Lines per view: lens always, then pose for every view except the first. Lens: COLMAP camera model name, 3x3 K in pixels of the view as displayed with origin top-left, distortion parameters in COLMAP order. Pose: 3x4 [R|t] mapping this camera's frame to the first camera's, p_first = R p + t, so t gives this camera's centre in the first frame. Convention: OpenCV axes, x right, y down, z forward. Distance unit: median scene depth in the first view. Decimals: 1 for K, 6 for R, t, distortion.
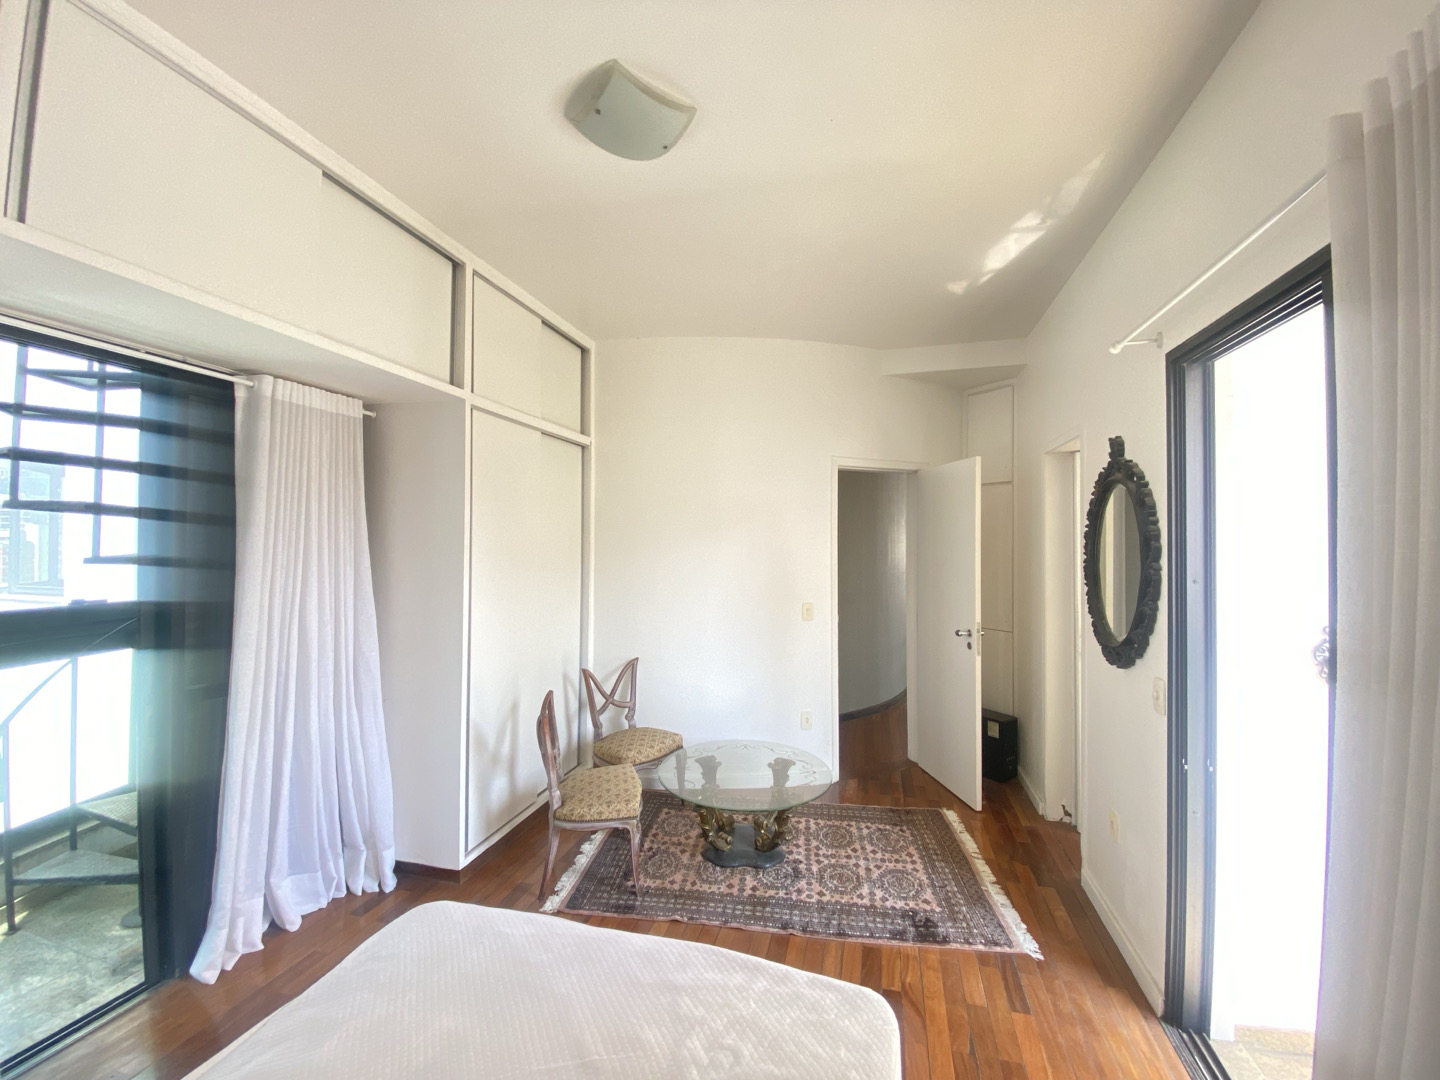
lens RADIAL K [[580.0, 0, 715.5], [0, 580.0, 539.0], [0, 0, 1]] dist [0.022183, -0.020941]
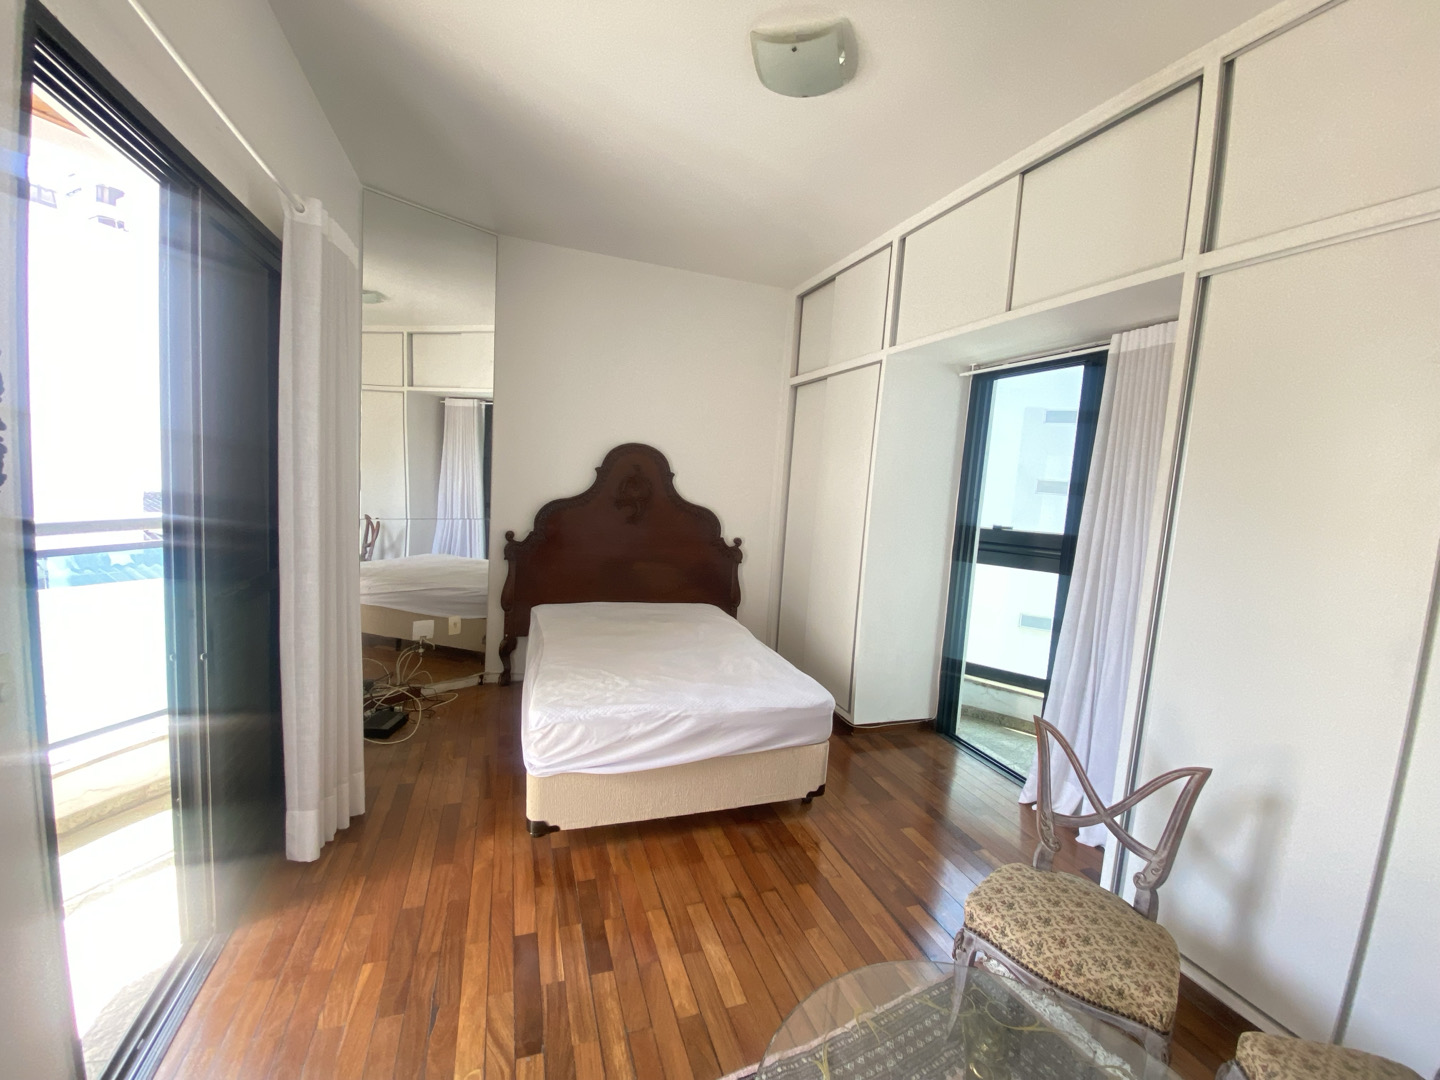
lens RADIAL K [[580.3, 0, 719.3], [0, 580.3, 532.8], [0, 0, 1]] dist [0.029168, -0.025796]
pose [[-0.811925, 0.001121, -0.583761, 0.438489], [-0.060187, 0.994508, 0.085621, 0.039808], [0.580651, 0.104653, -0.807398, 1.340860]]
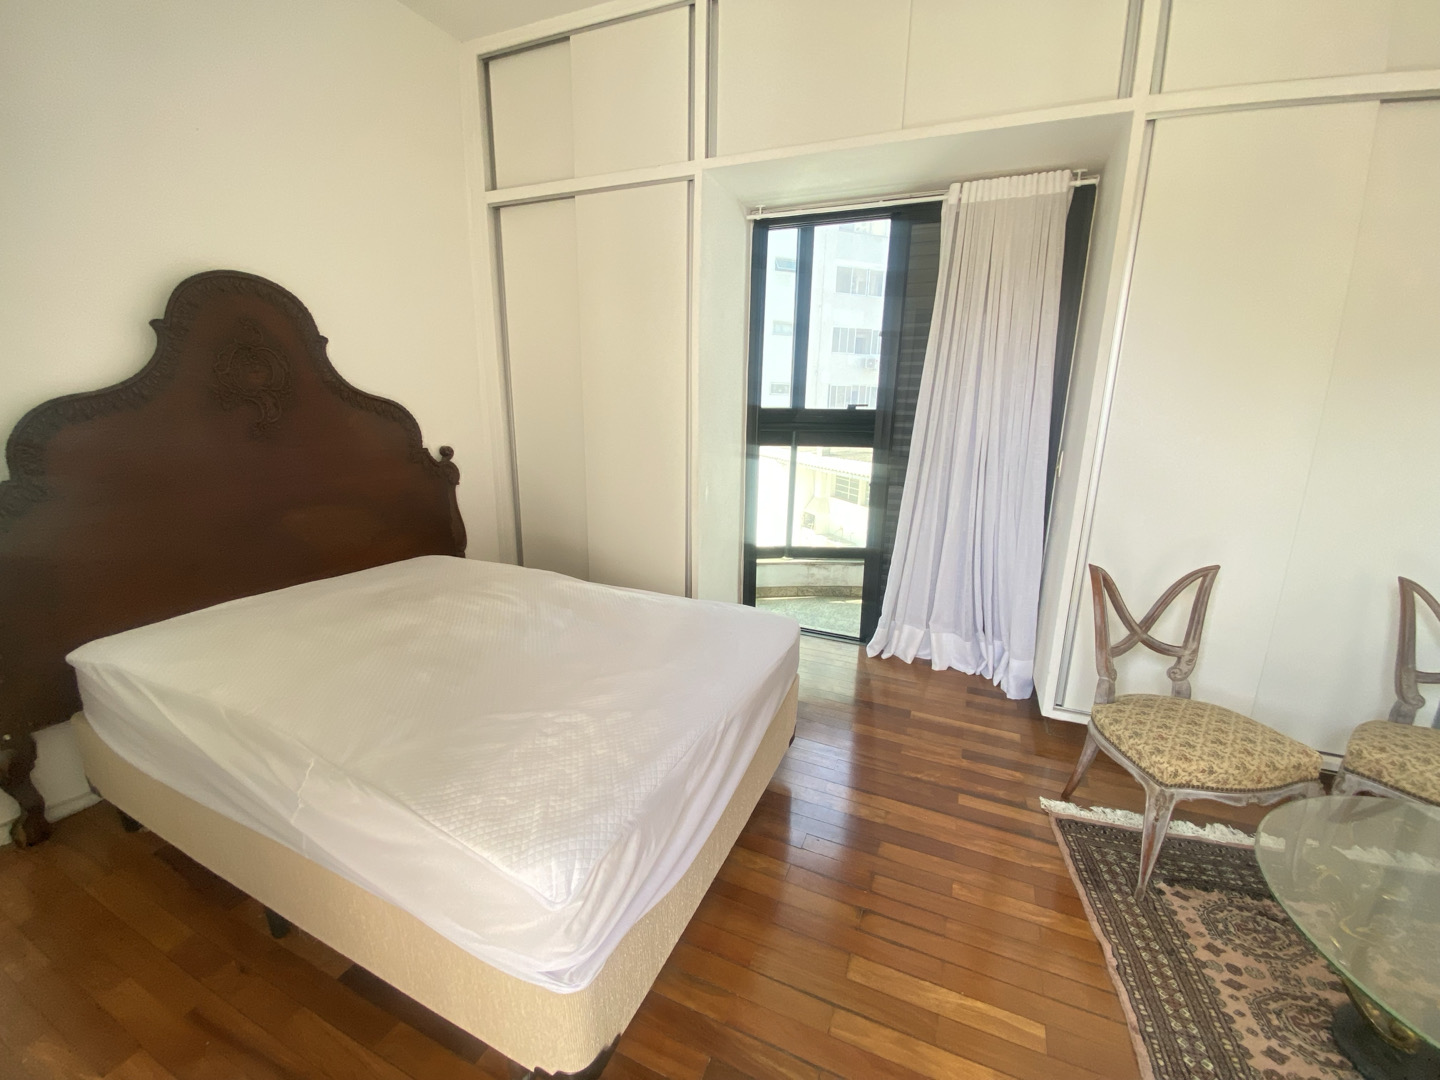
lens RADIAL K [[580.3, 0, 719.3], [0, 580.3, 532.8], [0, 0, 1]] dist [0.029168, -0.025796]
pose [[-0.134159, 0.218751, -0.966514, 0.449933], [-0.008452, 0.975043, 0.221855, 0.108706], [0.990924, 0.037933, -0.128961, 0.650363]]
